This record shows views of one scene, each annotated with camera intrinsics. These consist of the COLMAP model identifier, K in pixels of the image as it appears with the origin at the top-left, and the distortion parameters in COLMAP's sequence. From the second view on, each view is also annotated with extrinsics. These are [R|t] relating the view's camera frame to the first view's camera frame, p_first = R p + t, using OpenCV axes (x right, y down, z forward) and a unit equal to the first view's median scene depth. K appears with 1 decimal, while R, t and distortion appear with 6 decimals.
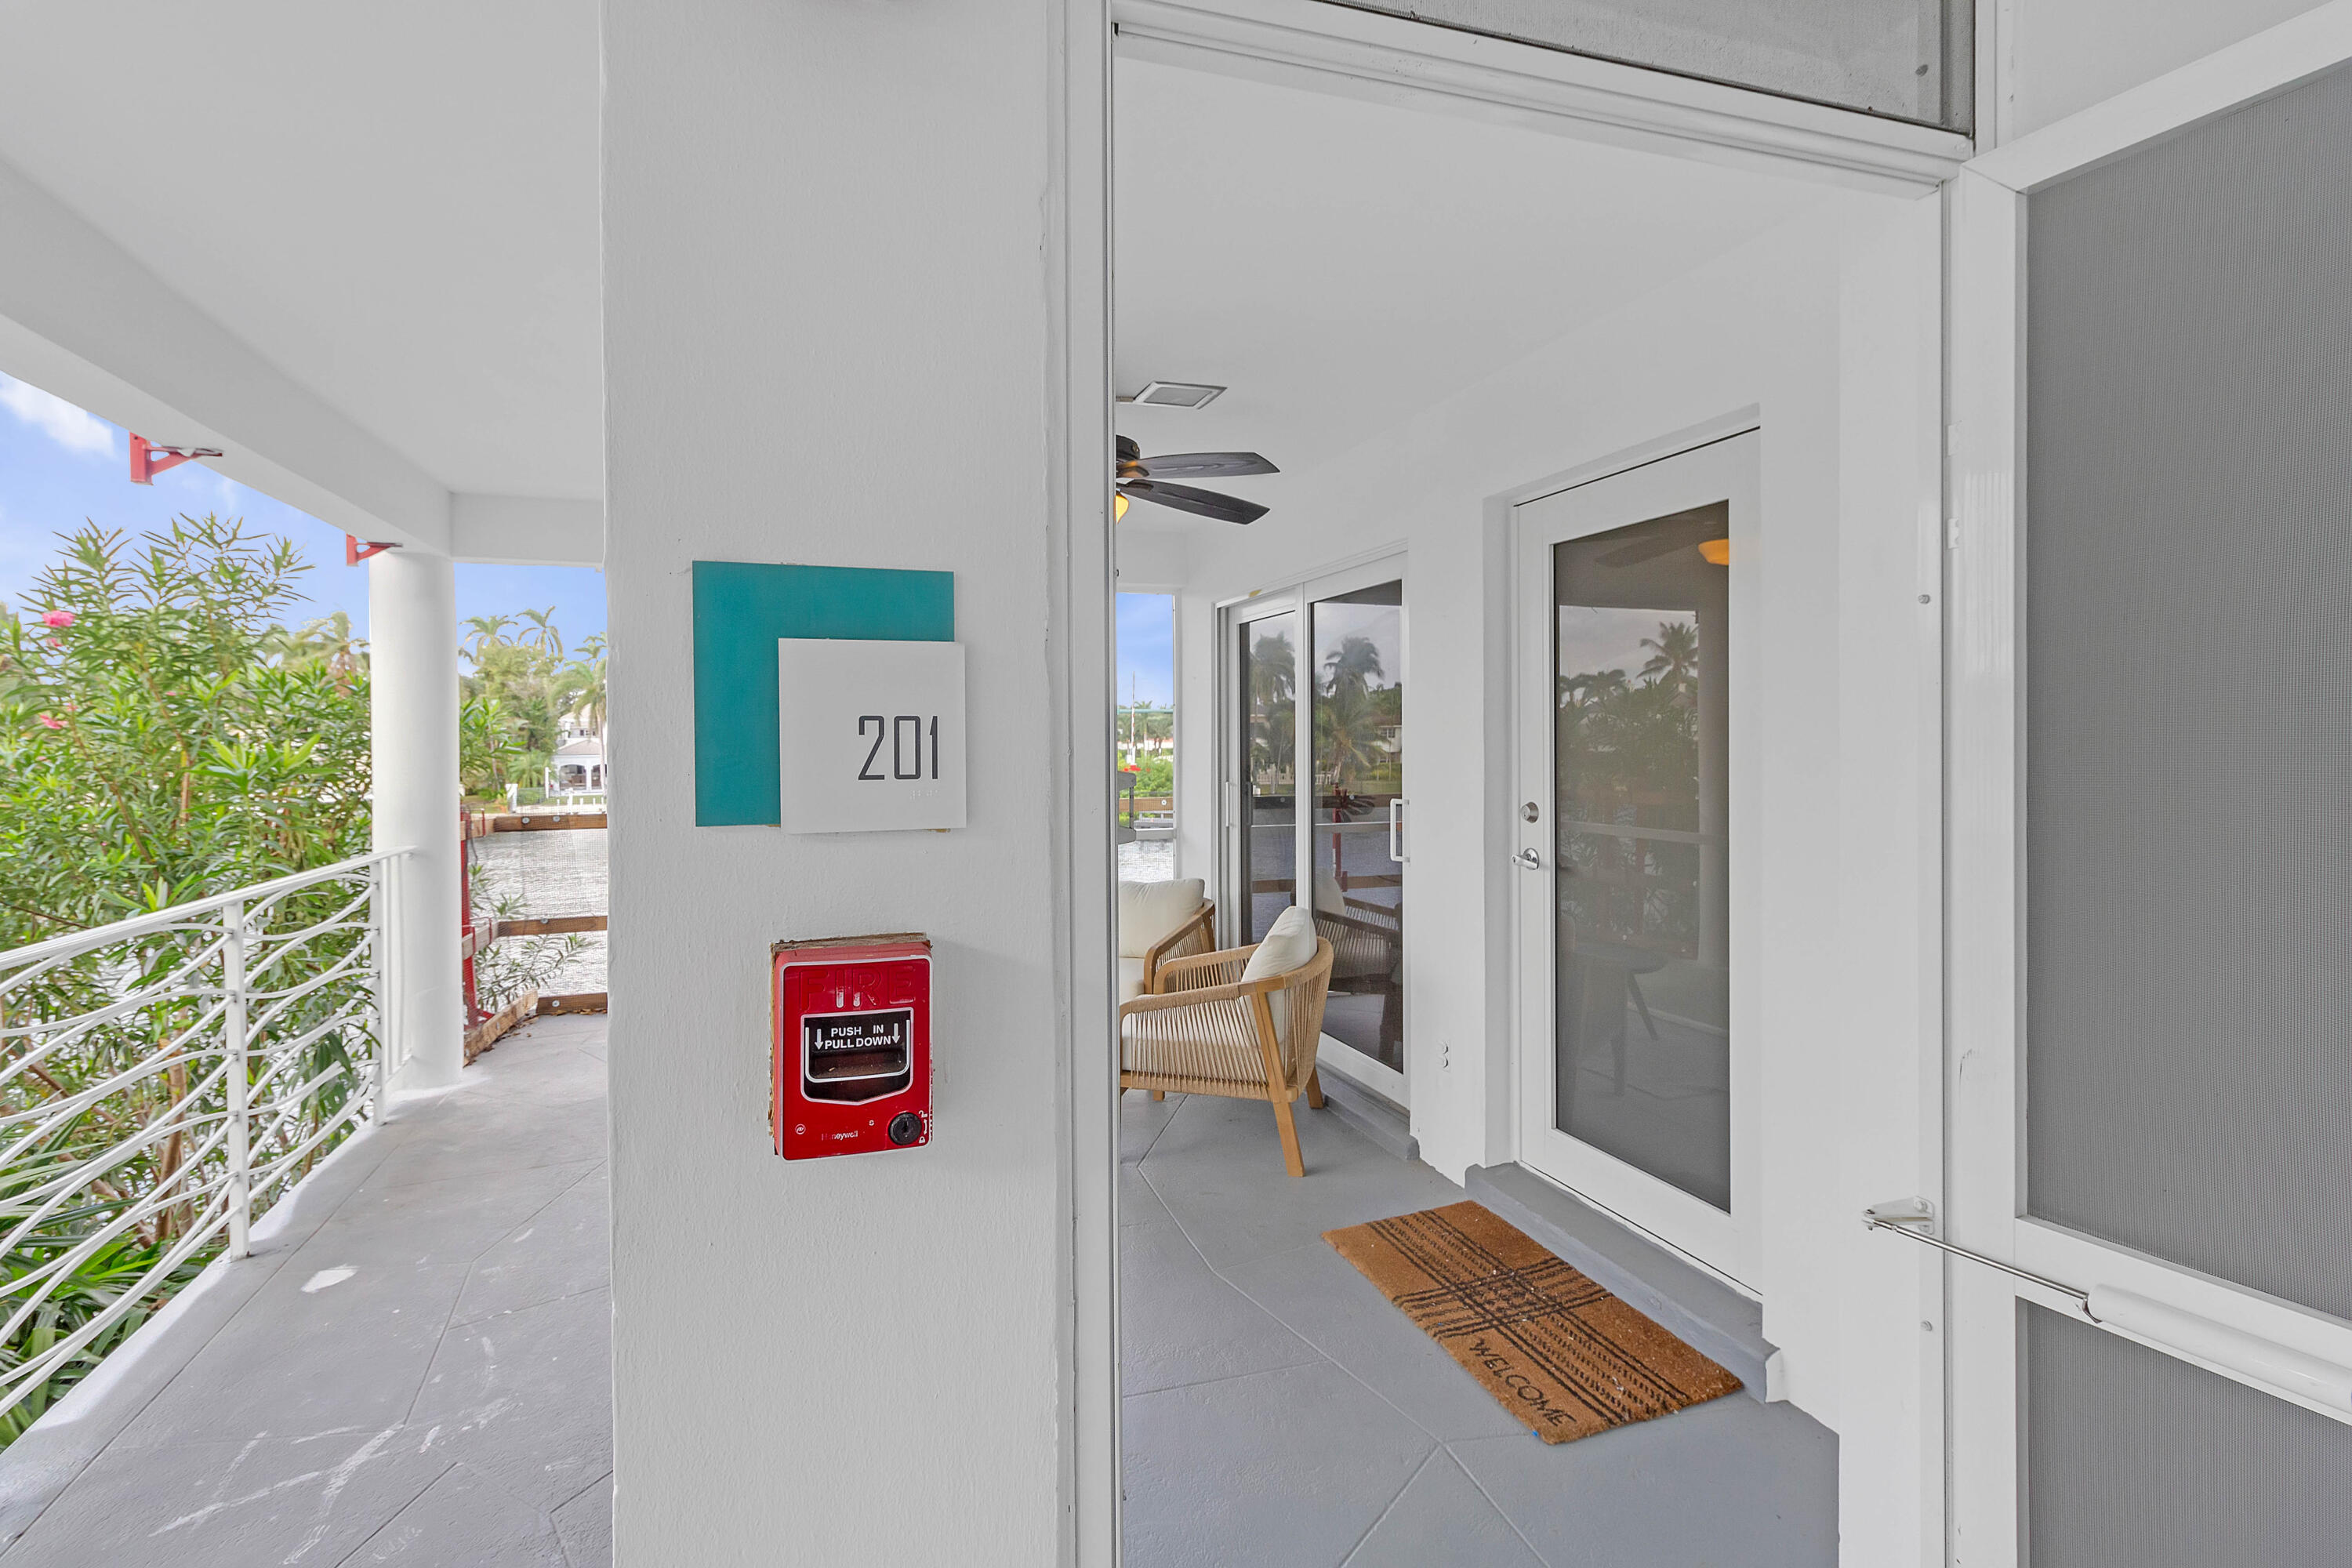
lens RADIAL K [[1145.5, 0, 1174.8], [0, 1145.5, 767.4], [0, 0, 1]] dist [0.003993, 0.000731]
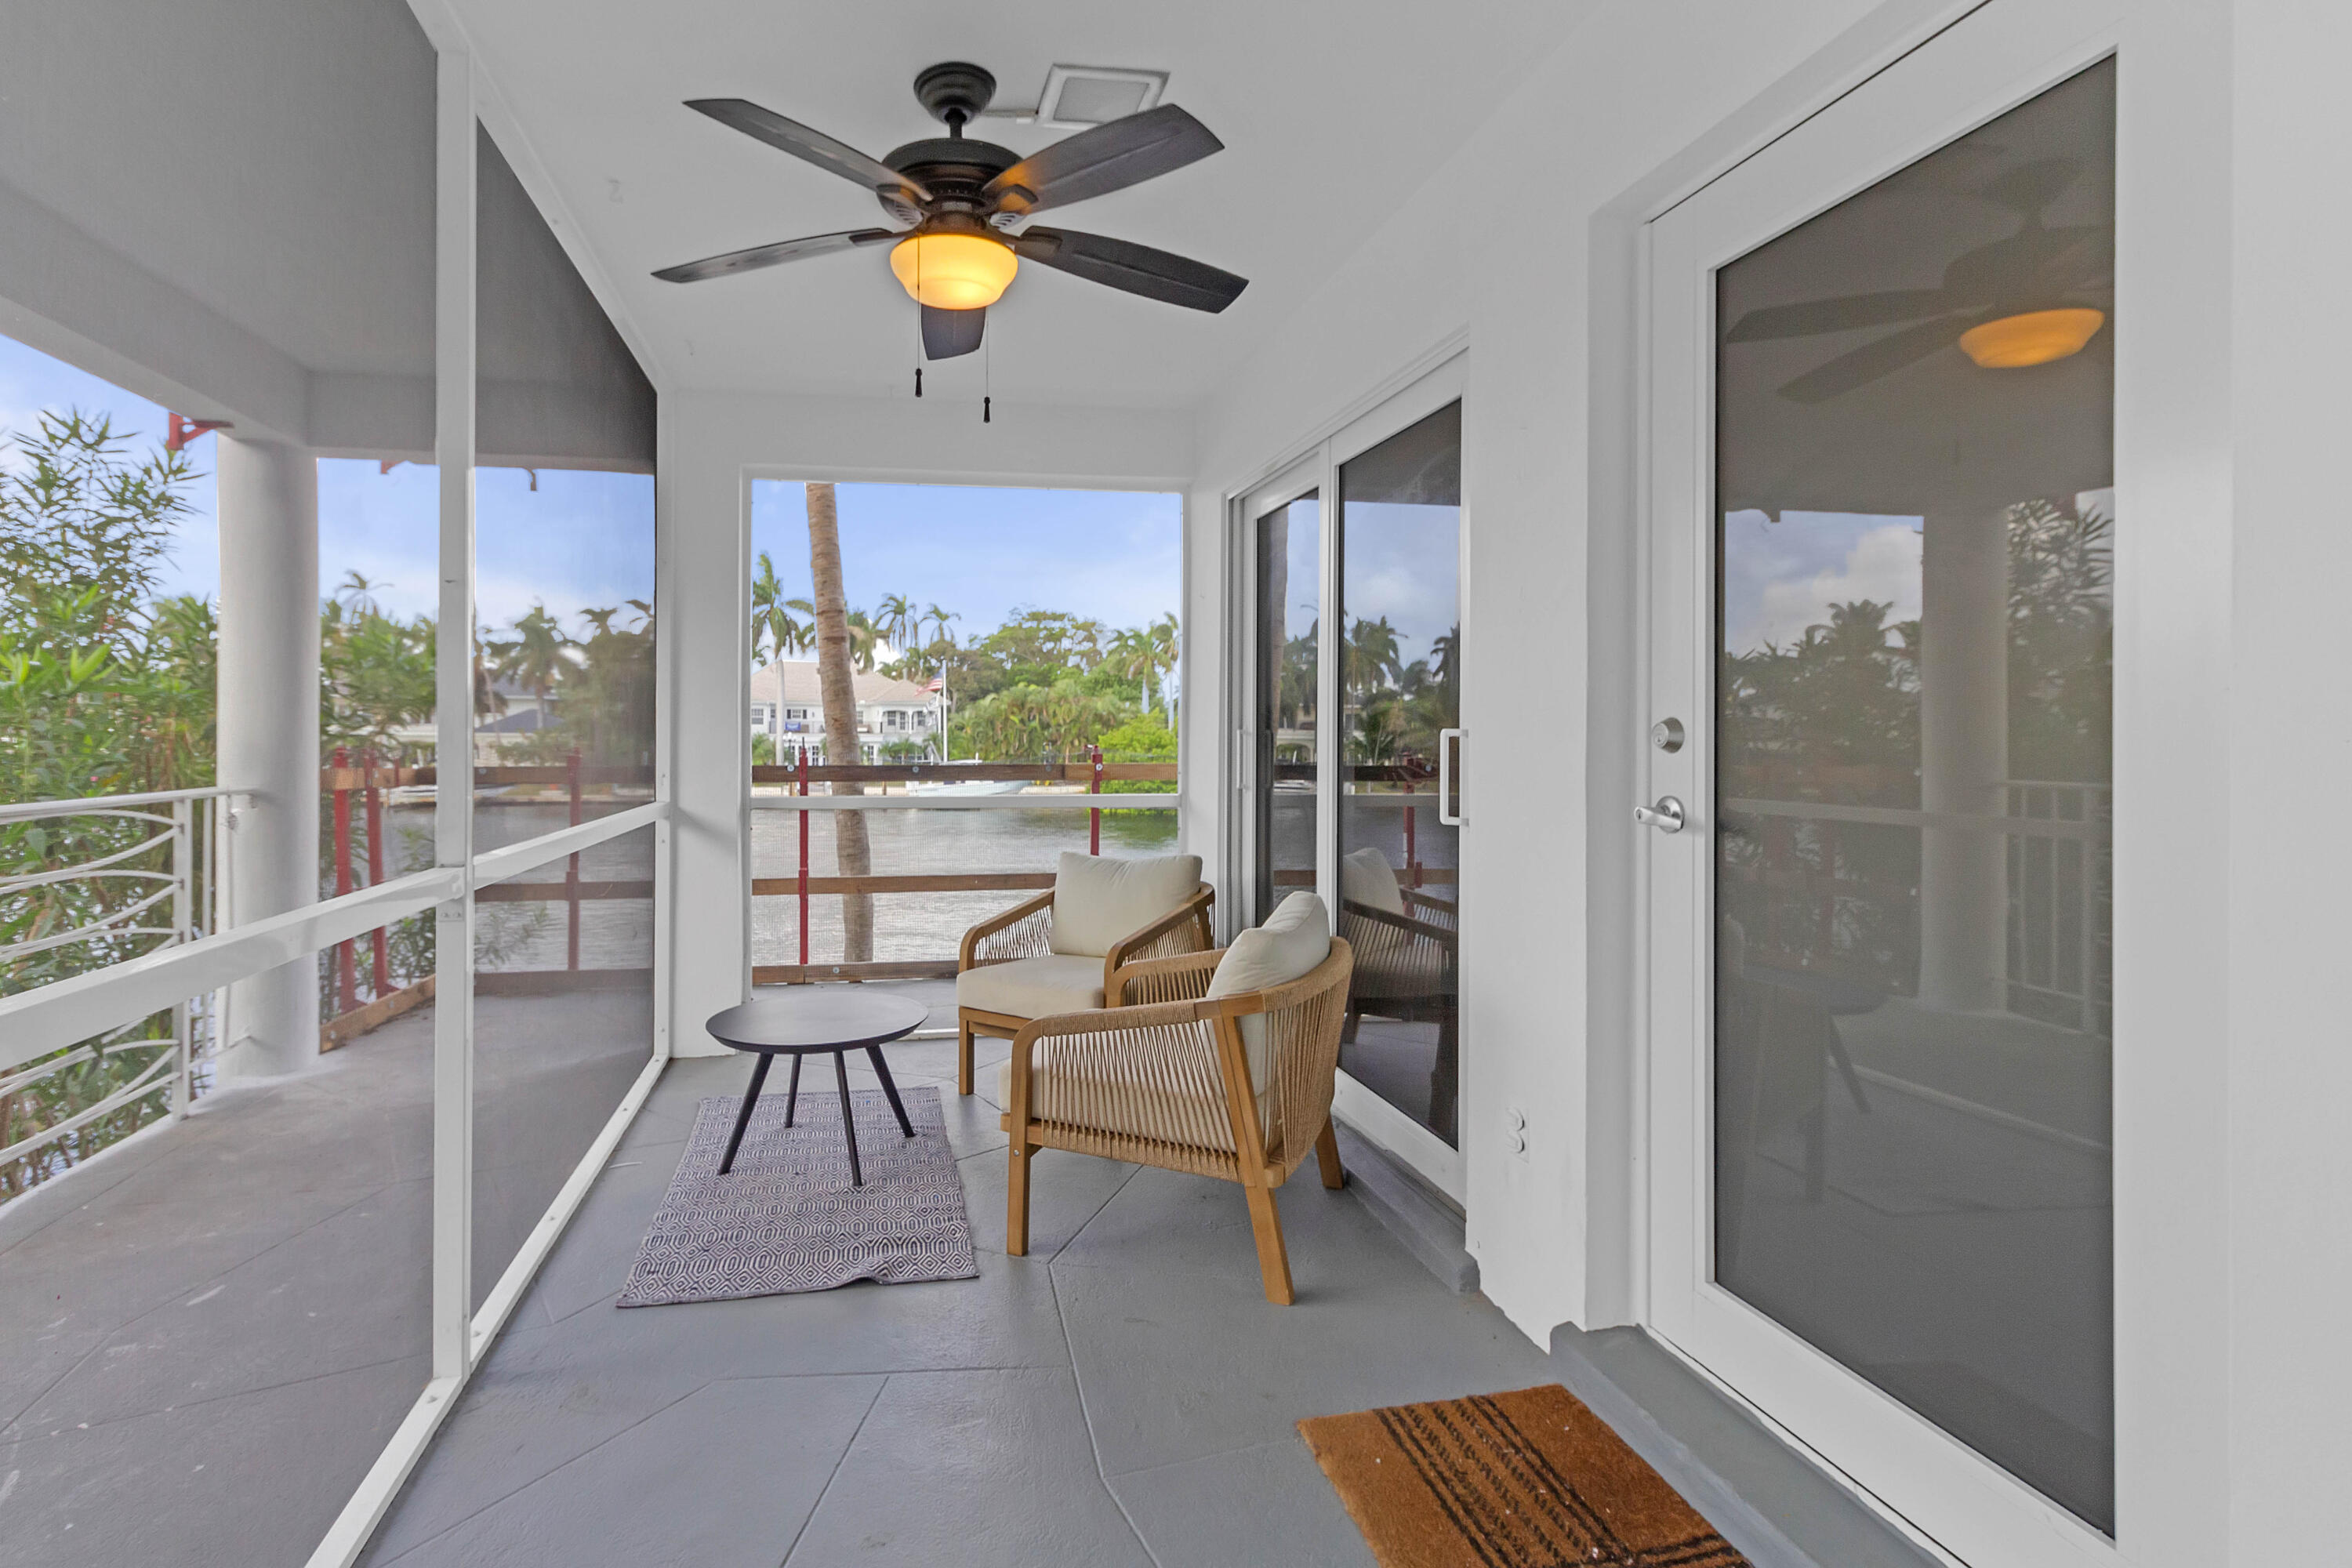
lens RADIAL K [[967.5, 0, 1177.3], [0, 967.5, 782.4], [0, 0, 1]] dist [0.003619, 0.000787]
pose [[0.985409, 0.012772, -0.169722, 0.135235], [-0.016430, 0.999662, -0.020164, 0.072622], [0.169407, 0.022658, 0.985286, 0.433586]]
